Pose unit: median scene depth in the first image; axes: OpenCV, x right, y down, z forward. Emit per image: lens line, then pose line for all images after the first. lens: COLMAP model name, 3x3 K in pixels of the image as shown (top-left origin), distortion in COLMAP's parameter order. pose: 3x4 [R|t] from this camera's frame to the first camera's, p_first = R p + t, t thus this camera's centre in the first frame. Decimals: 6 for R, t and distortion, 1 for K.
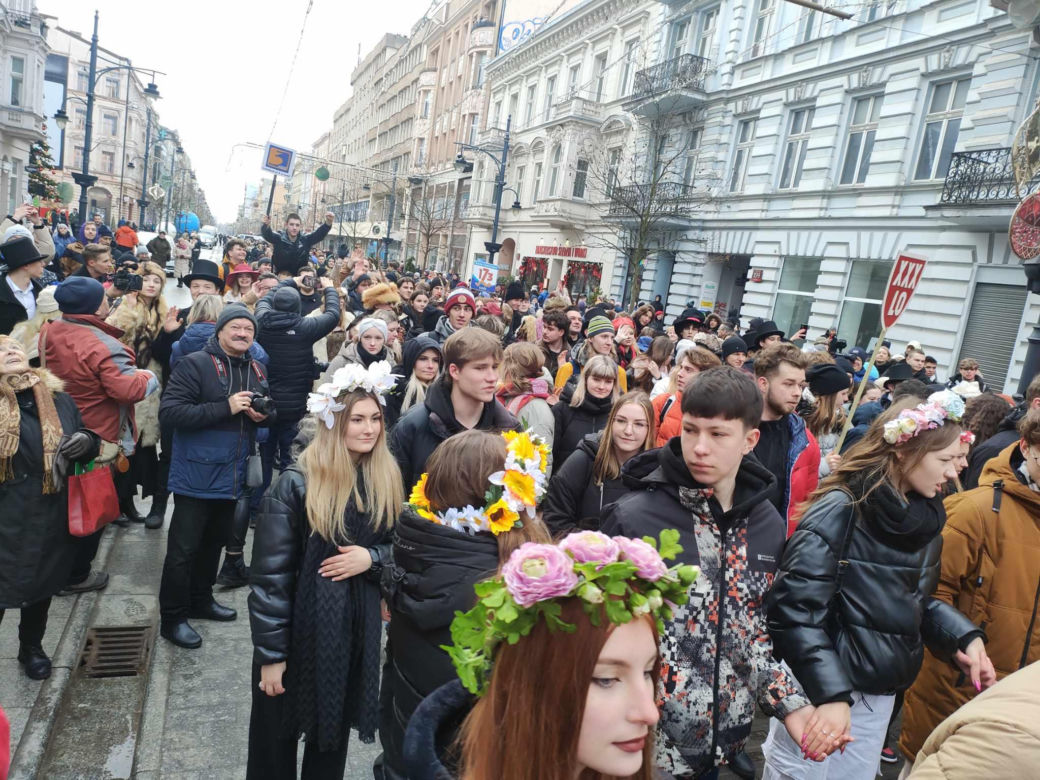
lens RADIAL K [[735.2, 0, 520.4], [0, 735.2, 397.5], [0, 0, 1]] dist [0.053977, -0.044943]
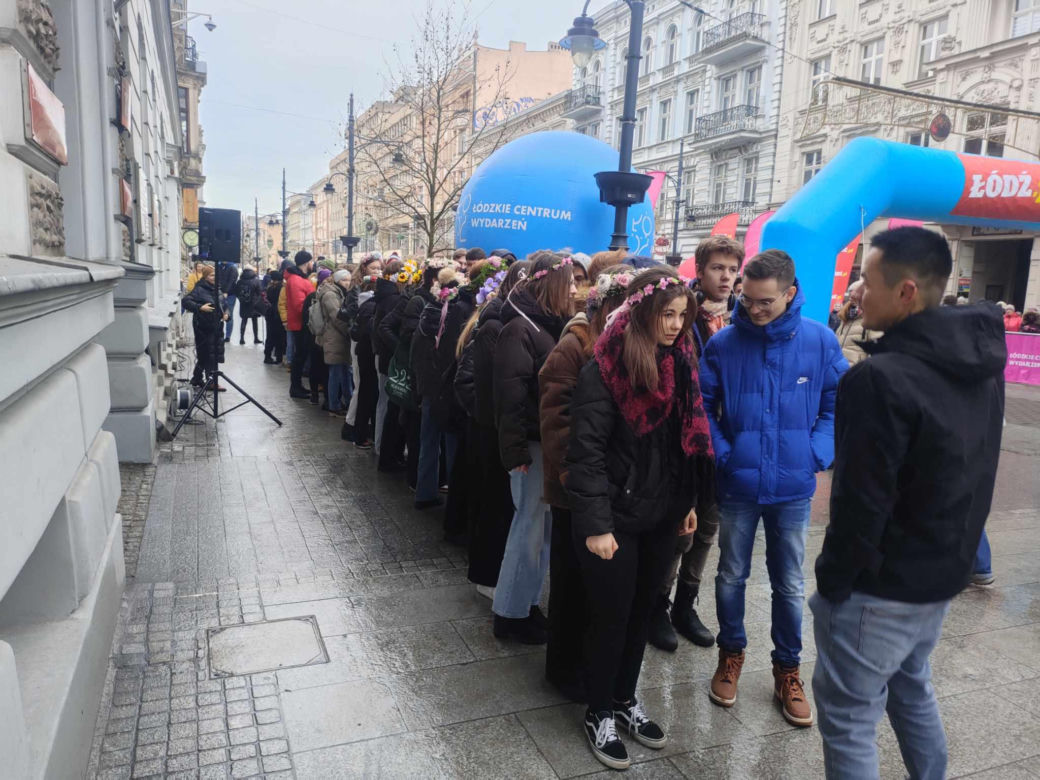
lens RADIAL K [[735.2, 0, 494.4], [0, 735.2, 380.8], [0, 0, 1]] dist [0.053977, -0.044943]
pose [[0.994680, -0.102074, -0.013841, -0.032864], [0.101639, 0.994394, -0.029163, 0.130280], [0.016740, 0.027601, 0.999479, -0.754060]]
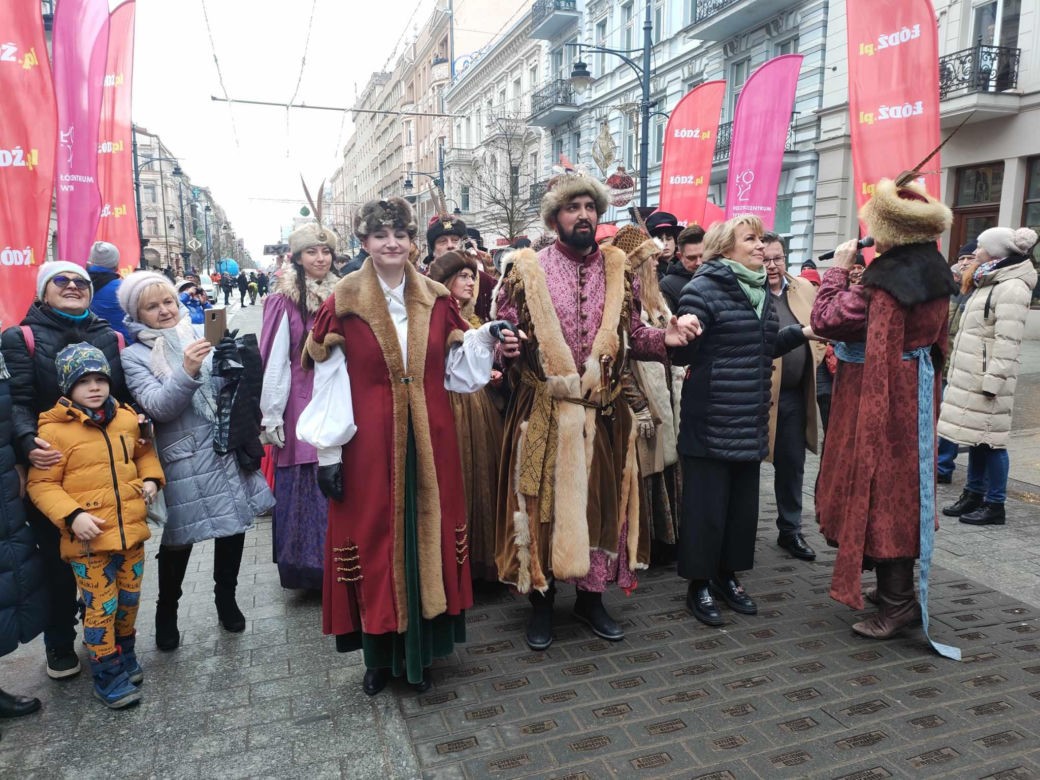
lens RADIAL K [[735.2, 0, 519.9], [0, 735.2, 392.1], [0, 0, 1]] dist [0.053977, -0.044943]
pose [[0.987259, -0.141097, -0.073564, 0.153392], [0.140651, 0.989996, -0.011228, 0.085526], [0.074412, 0.000738, 0.997227, -0.286509]]
